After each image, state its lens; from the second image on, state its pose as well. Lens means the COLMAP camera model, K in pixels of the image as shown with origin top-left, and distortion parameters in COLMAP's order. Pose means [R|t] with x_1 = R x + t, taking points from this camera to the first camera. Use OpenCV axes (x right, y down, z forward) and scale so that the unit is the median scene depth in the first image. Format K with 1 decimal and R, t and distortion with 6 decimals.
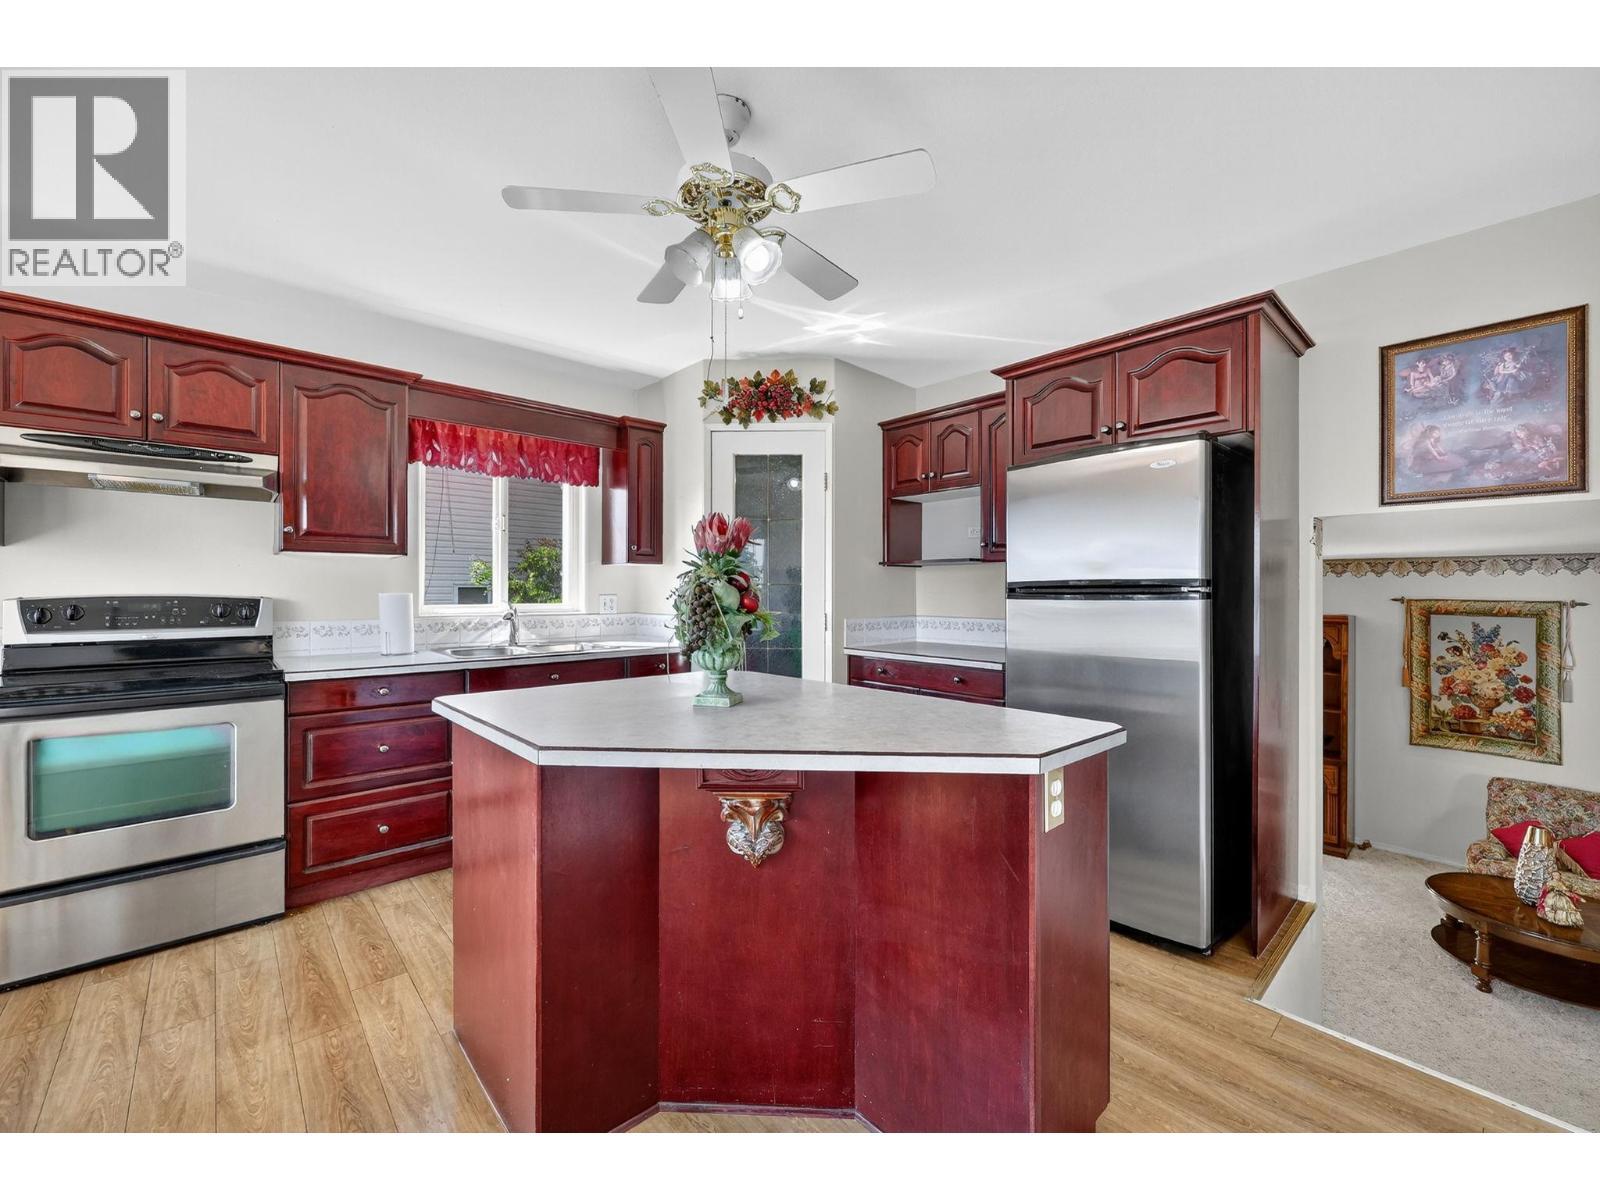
lens RADIAL K [[641.6, 0, 776.6], [0, 641.6, 587.8], [0, 0, 1]] dist [0.000801, 0.000137]
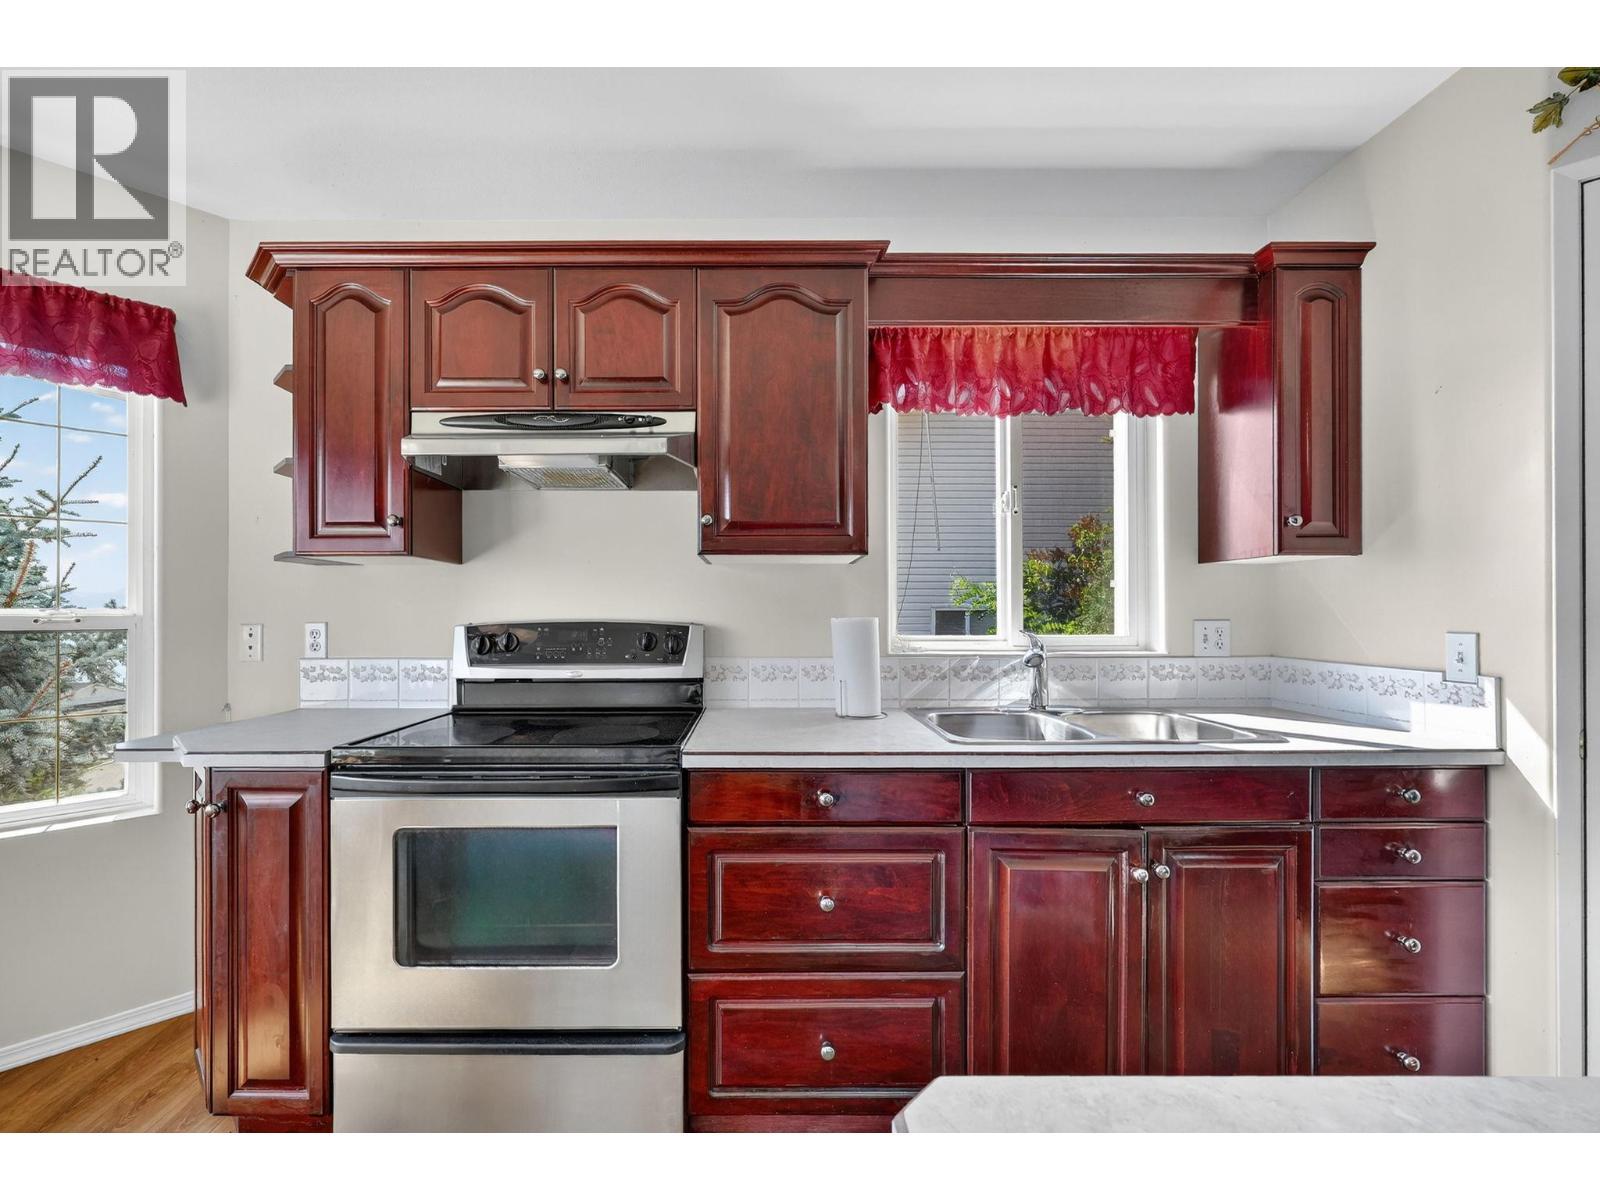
lens RADIAL K [[532.3, 0, 797.8], [0, 532.3, 610.0], [0, 0, 1]] dist [0.002364, 0.000036]
pose [[0.757012, -0.004792, -0.653383, -0.309361], [0.005459, 0.999985, -0.001010, 0.001146], [0.653378, -0.002803, 0.757027, 0.596485]]
